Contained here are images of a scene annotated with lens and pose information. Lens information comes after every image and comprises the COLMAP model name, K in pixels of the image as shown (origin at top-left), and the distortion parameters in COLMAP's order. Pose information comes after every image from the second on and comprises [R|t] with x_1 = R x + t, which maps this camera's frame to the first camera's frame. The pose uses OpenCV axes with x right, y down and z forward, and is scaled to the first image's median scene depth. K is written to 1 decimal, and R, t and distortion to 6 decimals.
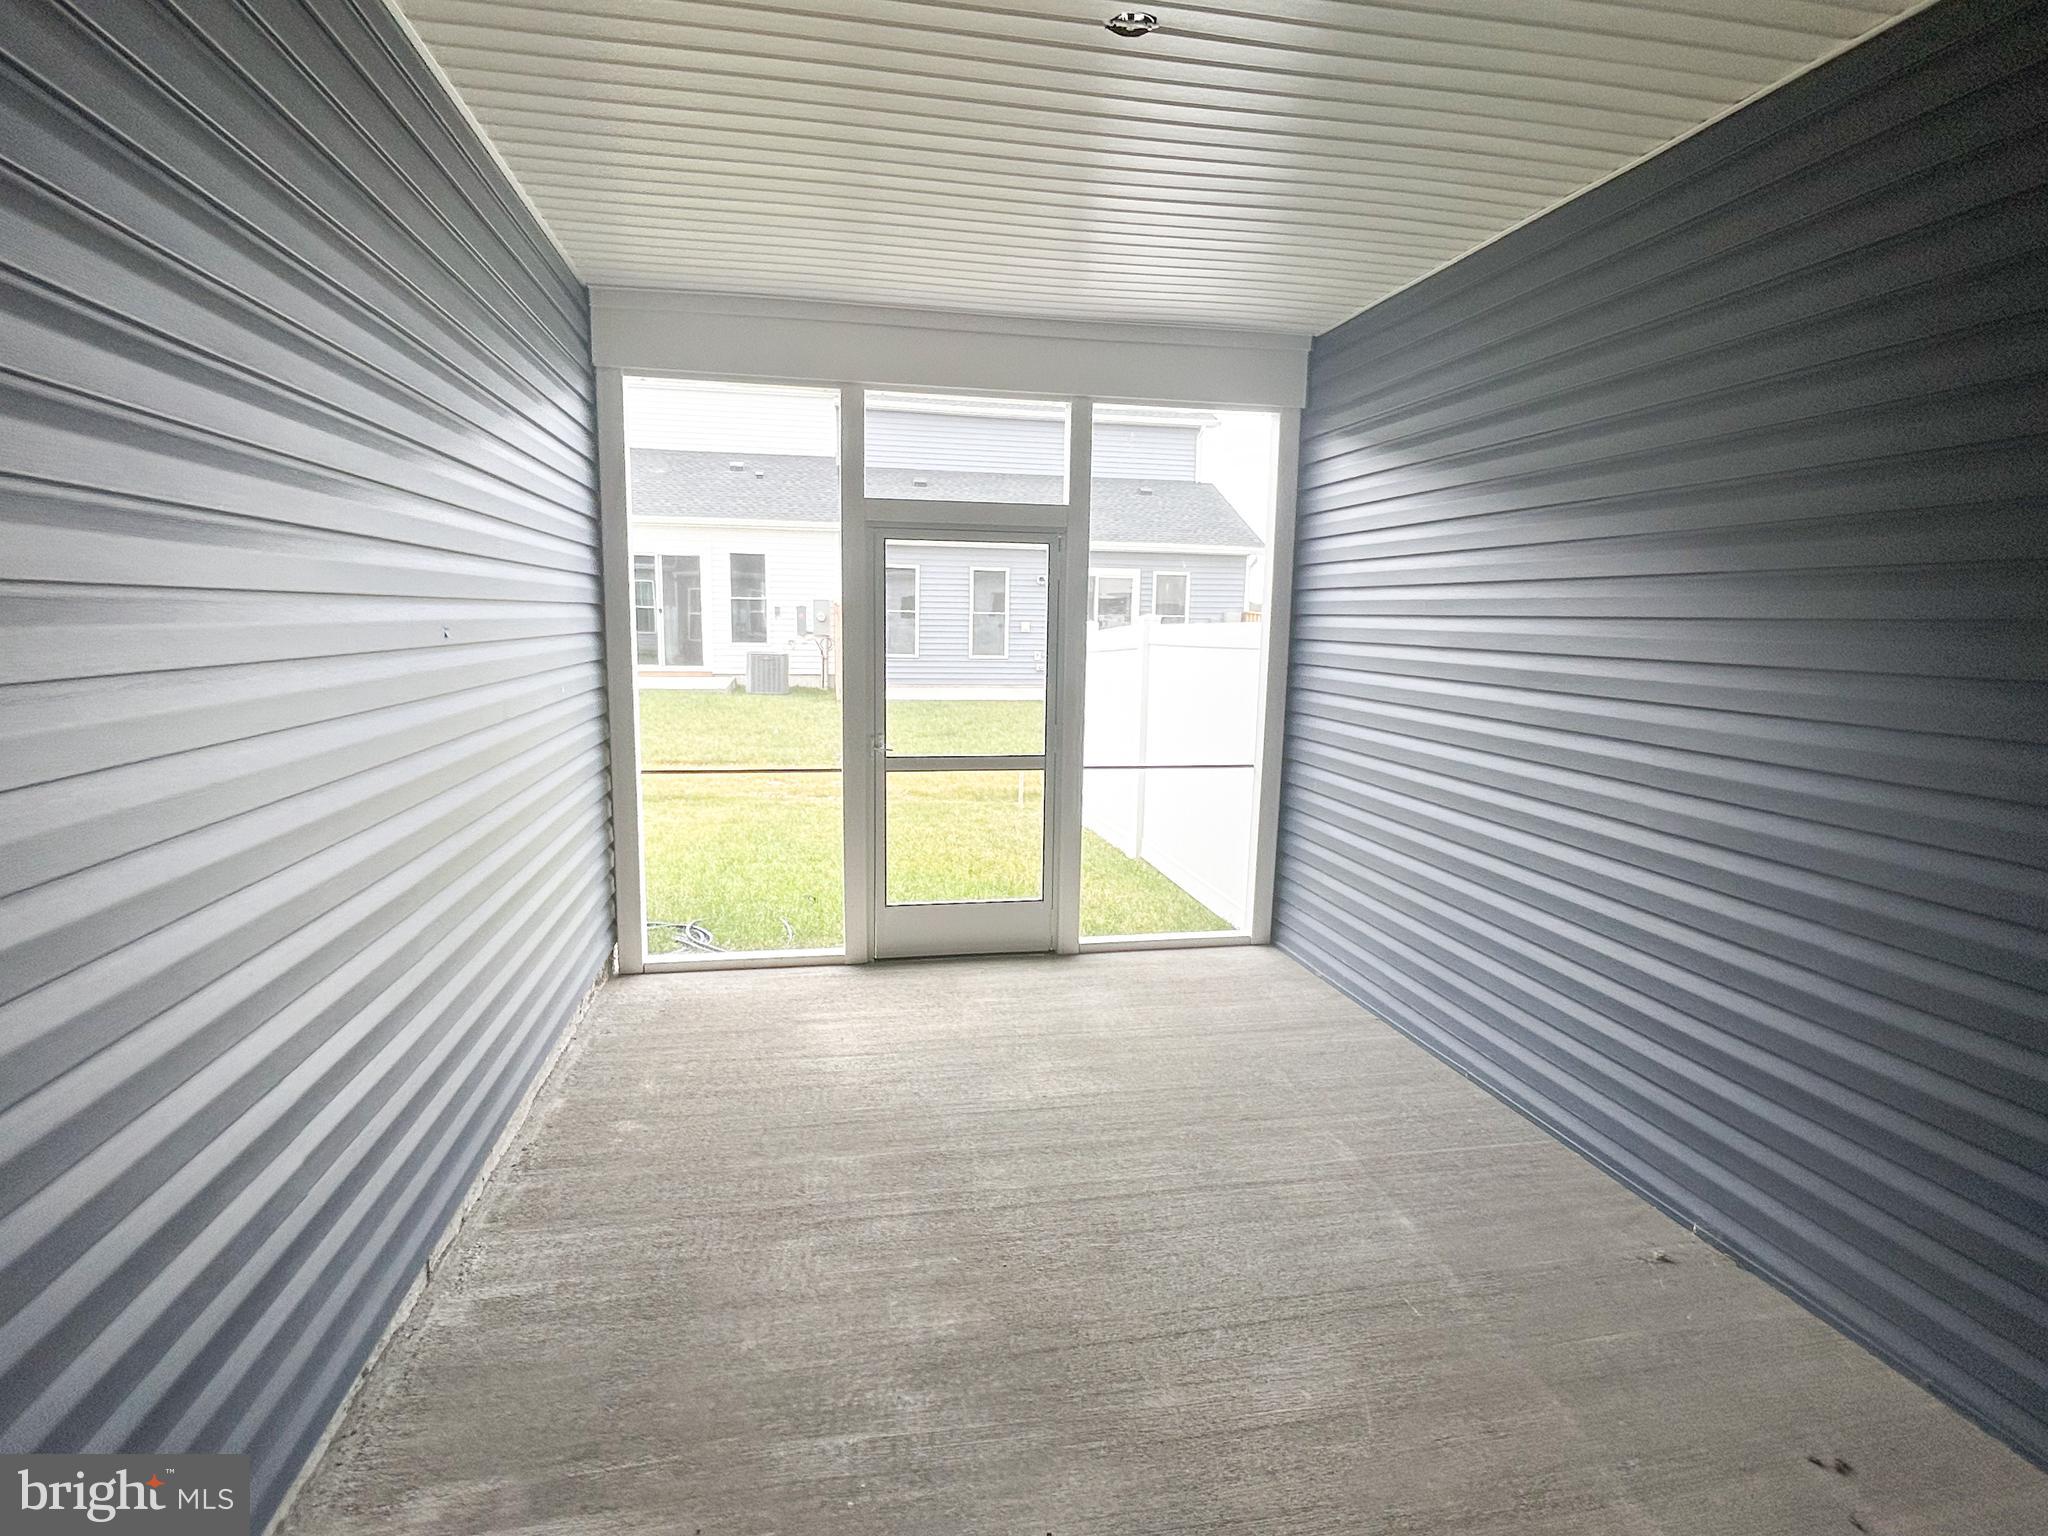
lens RADIAL K [[1074.6, 0, 1023.2], [0, 1074.6, 769.8], [0, 0, 1]] dist [0.000521, -0.000892]
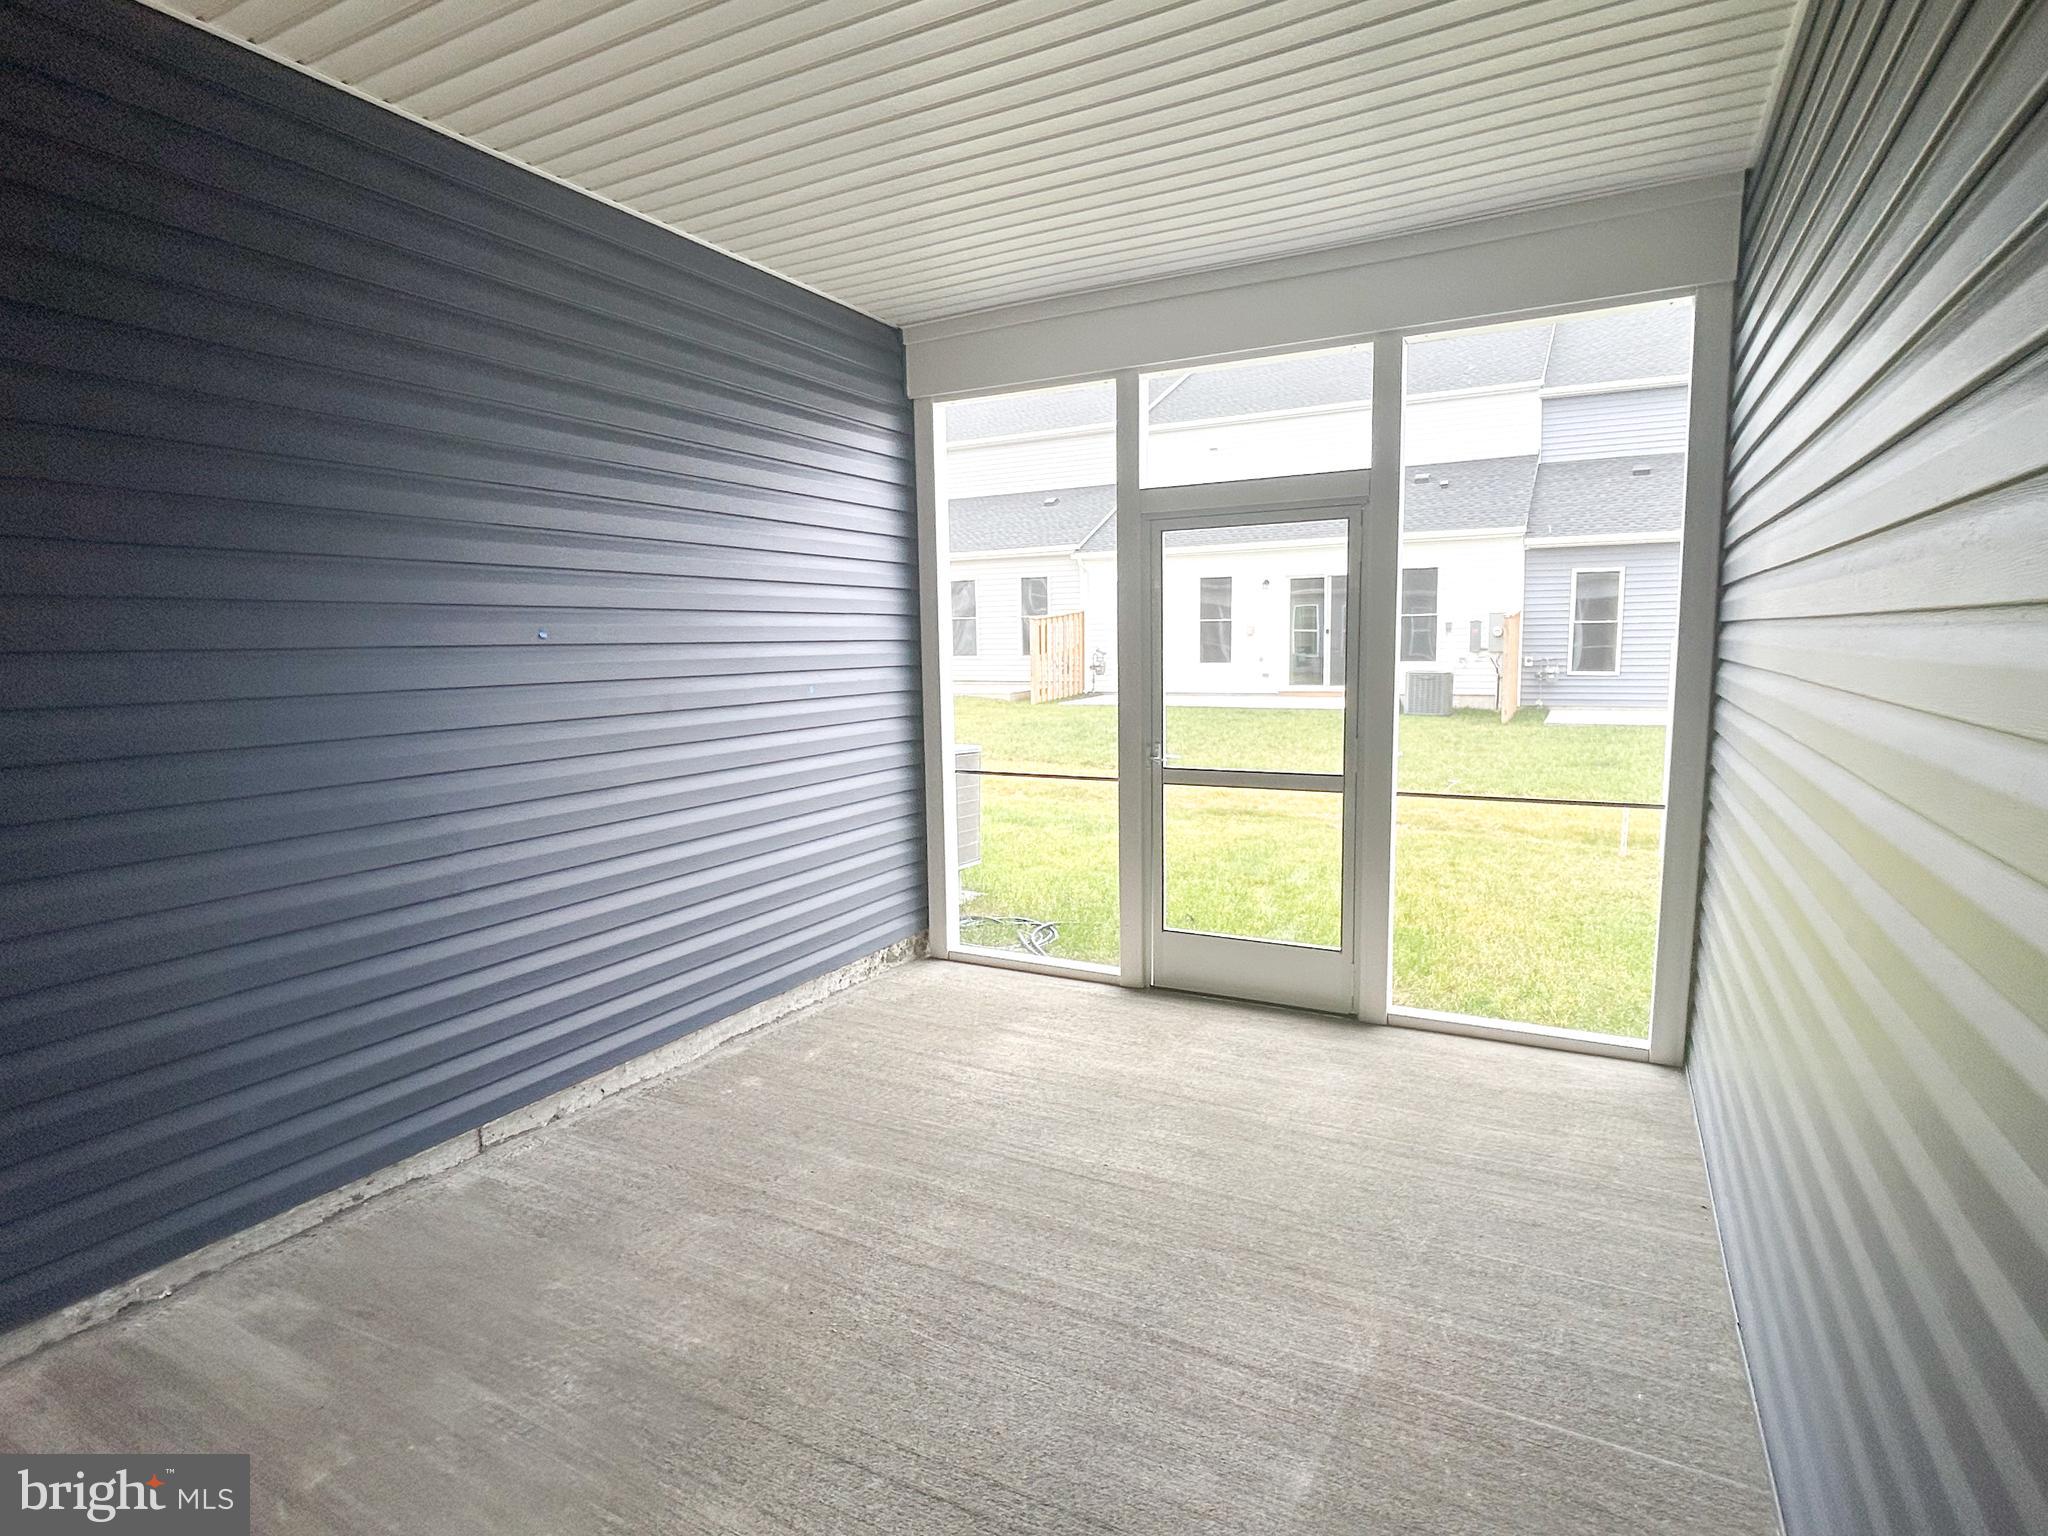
lens RADIAL K [[1074.6, 0, 1023.7], [0, 1074.6, 767.4], [0, 0, 1]] dist [0.000521, -0.000892]
pose [[0.775831, 0.046243, -0.629244, 0.362792], [-0.061597, 0.998098, -0.002596, -0.002857], [0.627927, 0.040773, 0.777204, 0.211628]]
